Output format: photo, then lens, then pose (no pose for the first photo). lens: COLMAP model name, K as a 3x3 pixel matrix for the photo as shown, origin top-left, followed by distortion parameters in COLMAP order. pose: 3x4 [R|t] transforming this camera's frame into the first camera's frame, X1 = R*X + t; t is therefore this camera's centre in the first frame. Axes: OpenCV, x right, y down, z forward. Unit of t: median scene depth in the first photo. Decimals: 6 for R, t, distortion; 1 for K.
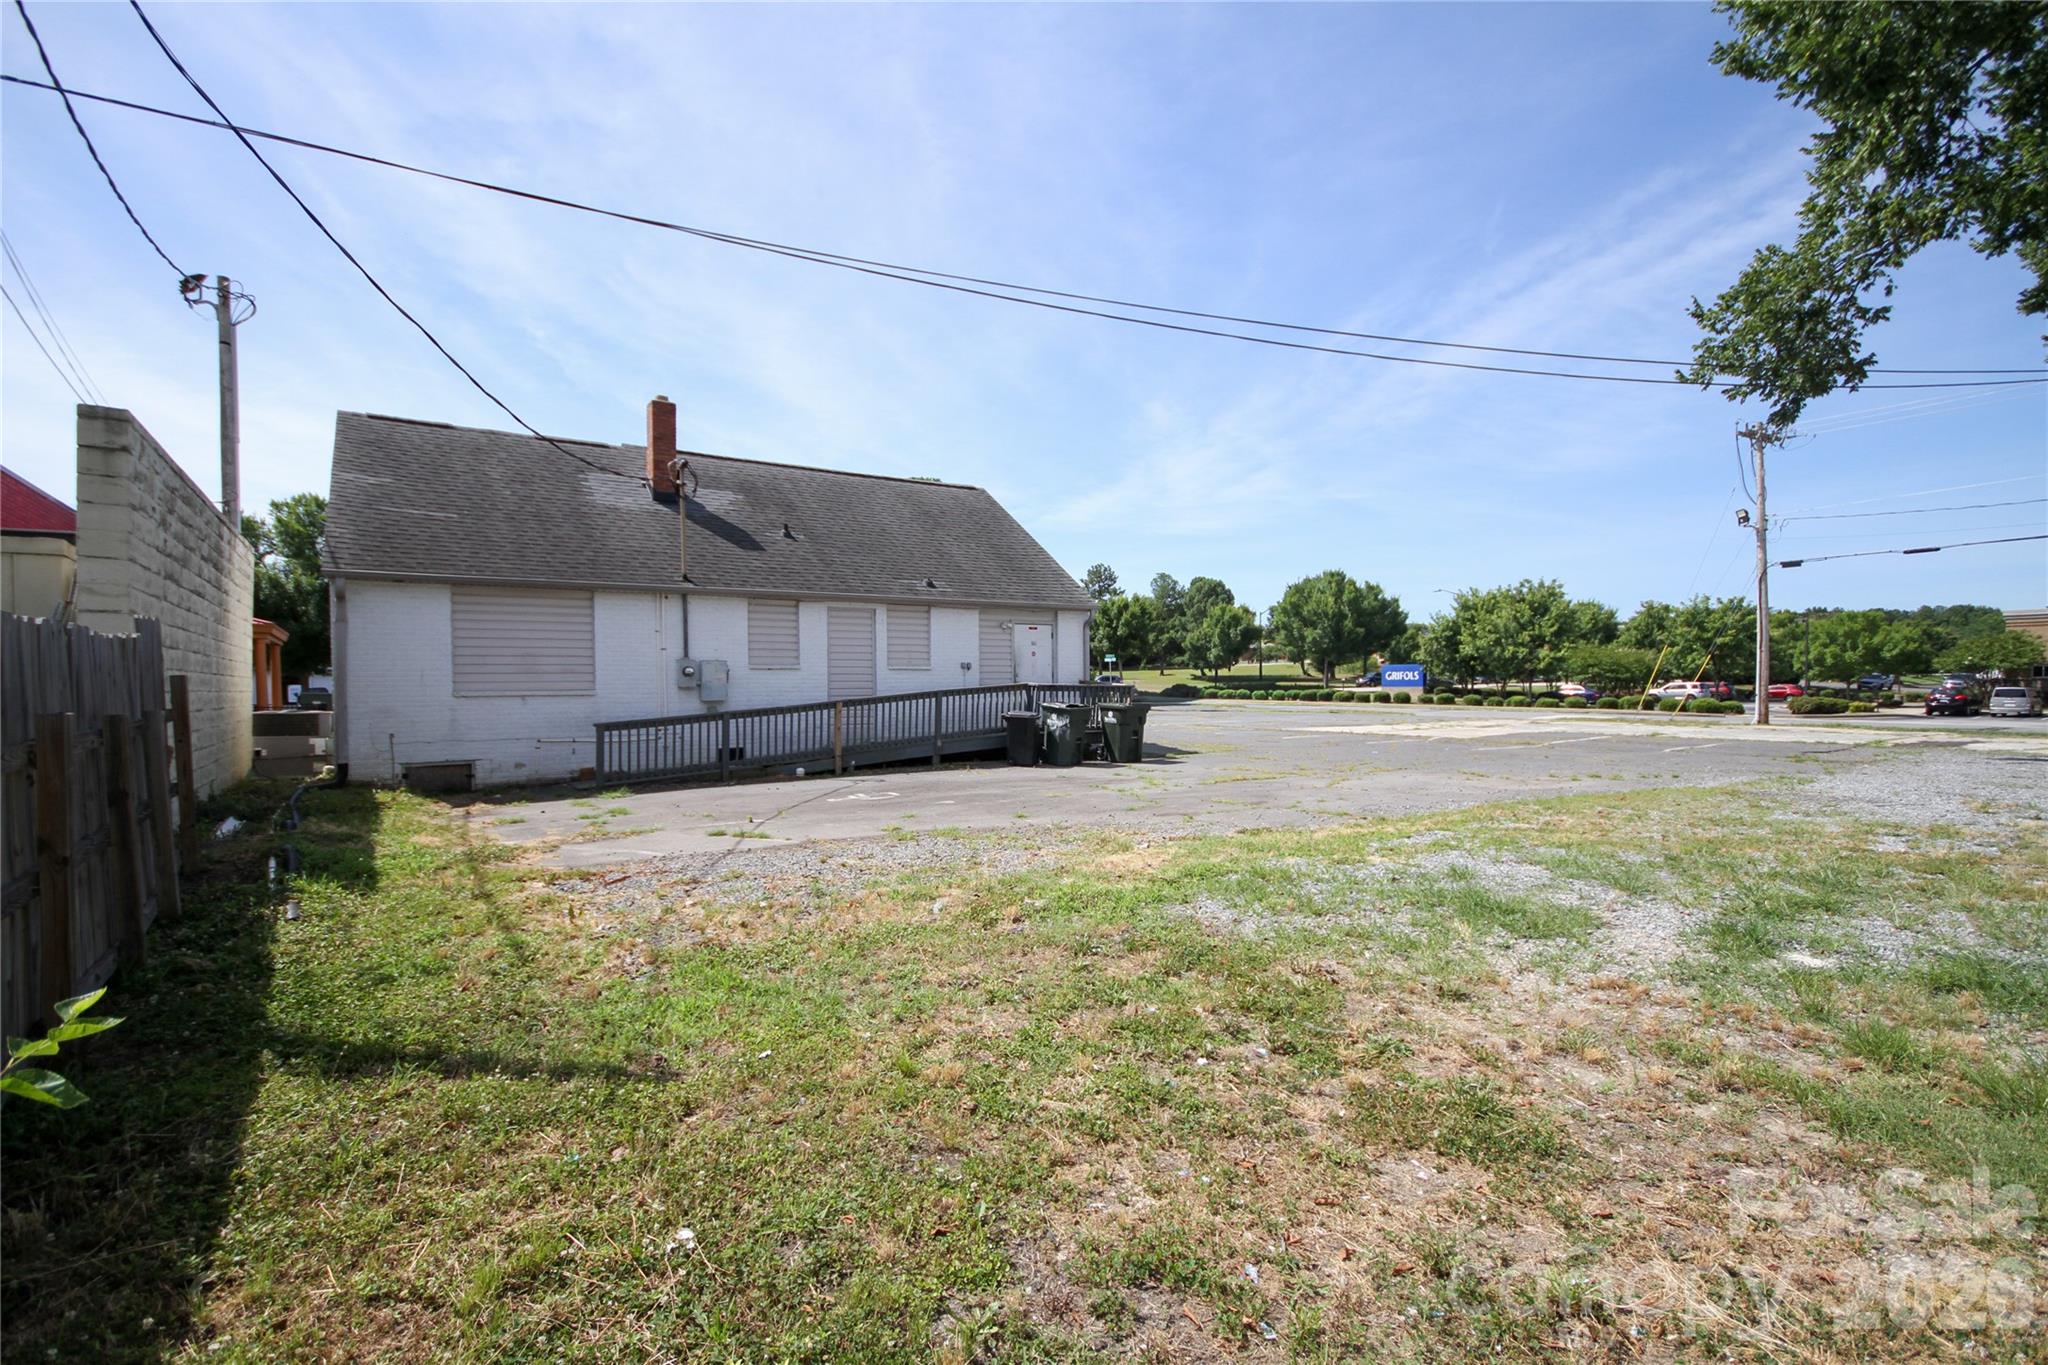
lens RADIAL K [[945.5, 0, 1029.1], [0, 945.5, 678.7], [0, 0, 1]] dist [0.003117, -0.007704]
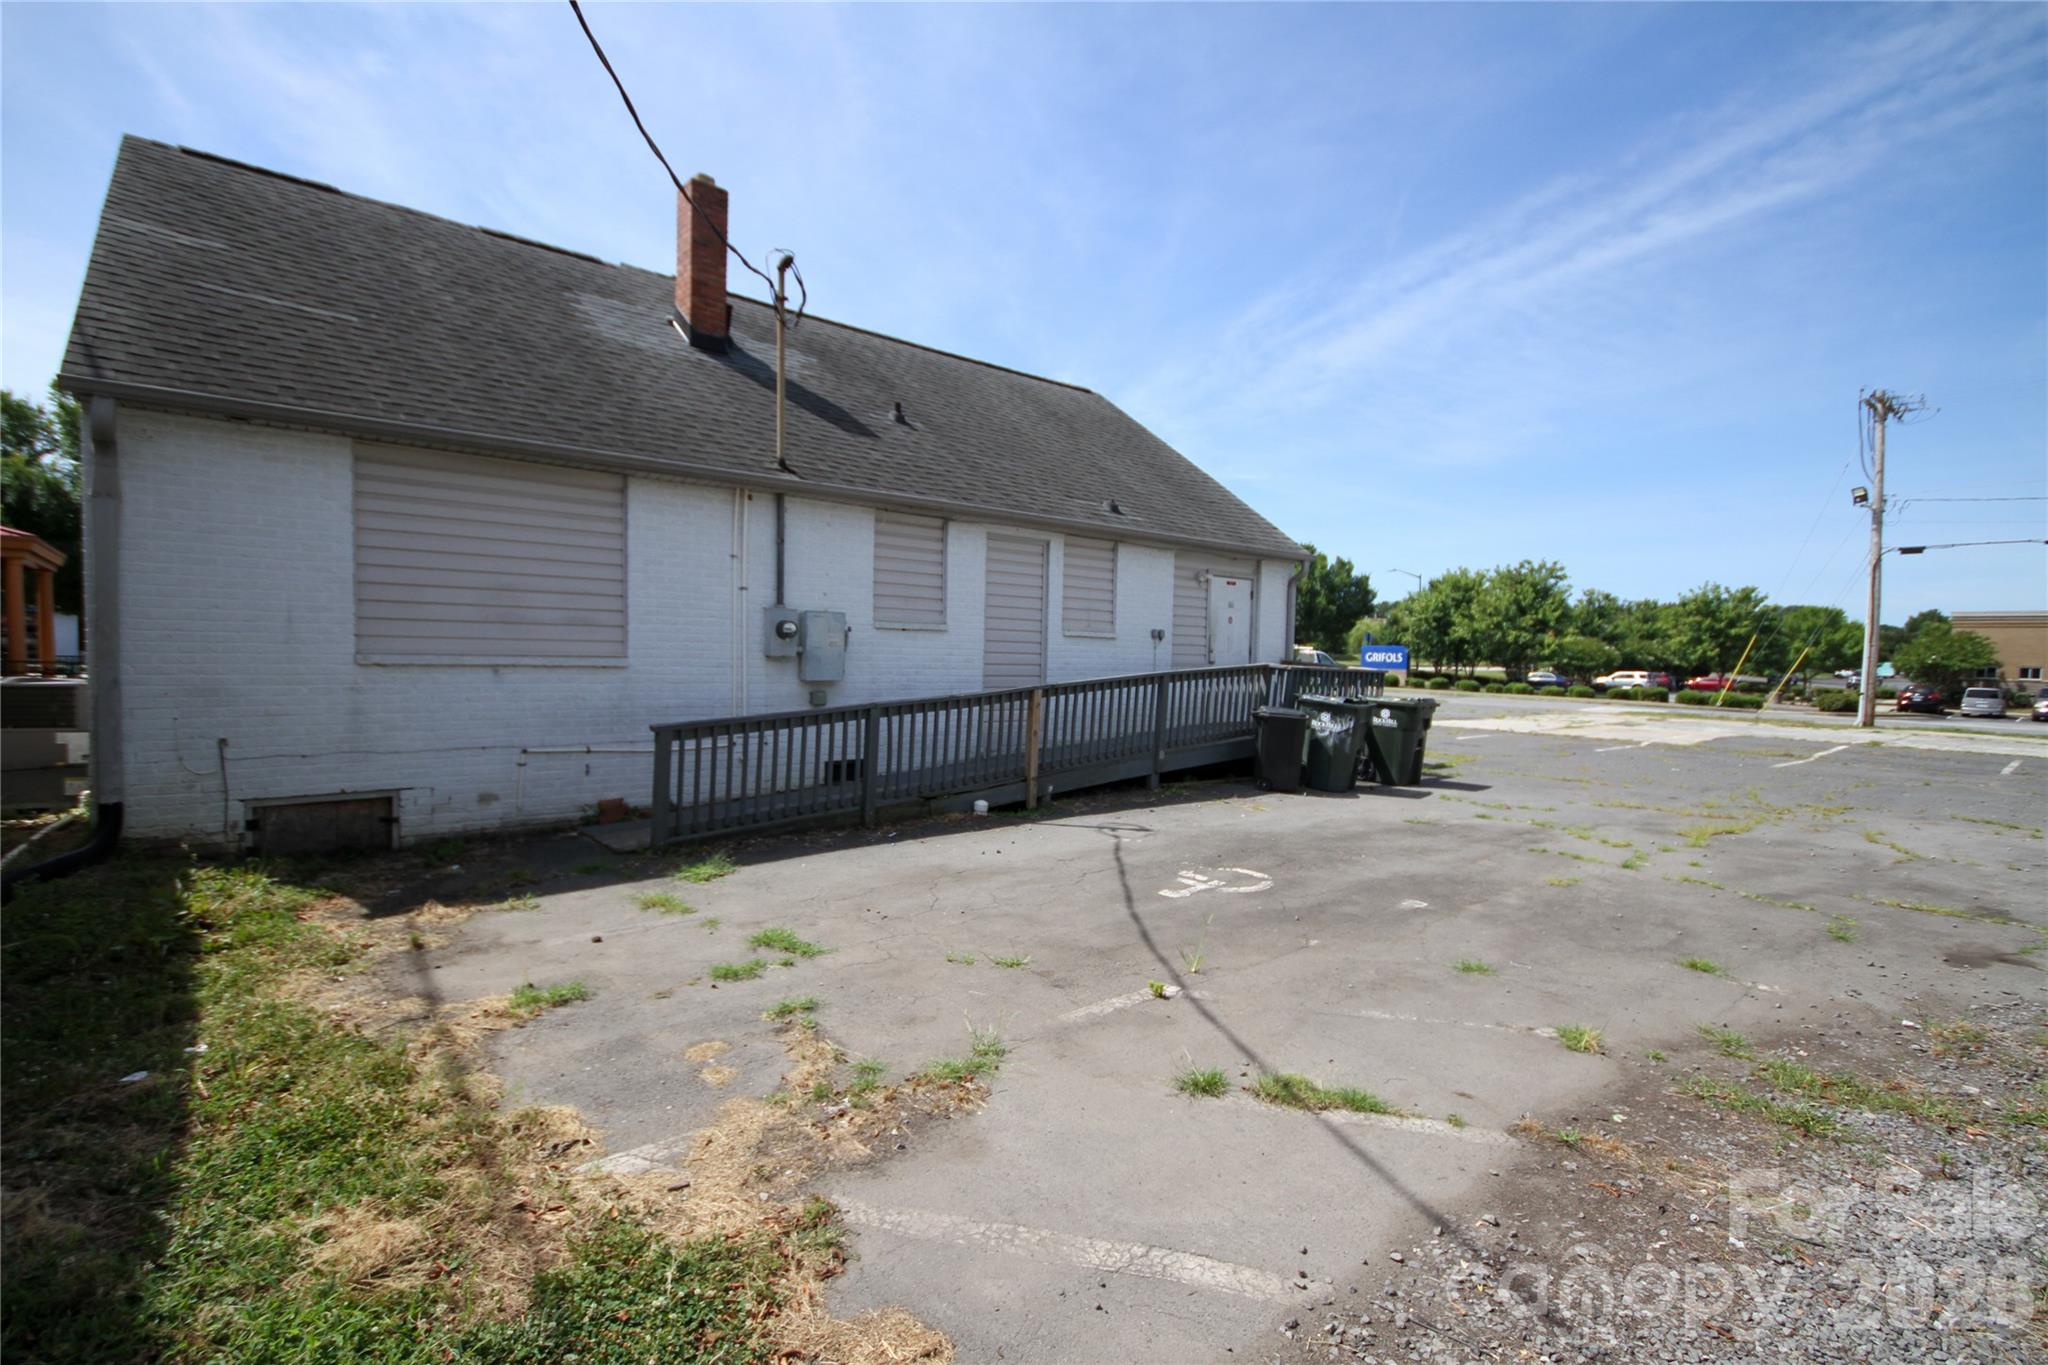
lens RADIAL K [[945.5, 0, 1036.7], [0, 945.5, 686.7], [0, 0, 1]] dist [0.003117, -0.007704]
pose [[0.993097, 0.026789, 0.114197, -0.241536], [-0.031449, 0.998736, 0.039202, -0.000149], [-0.113003, -0.042522, 0.992684, 0.362632]]
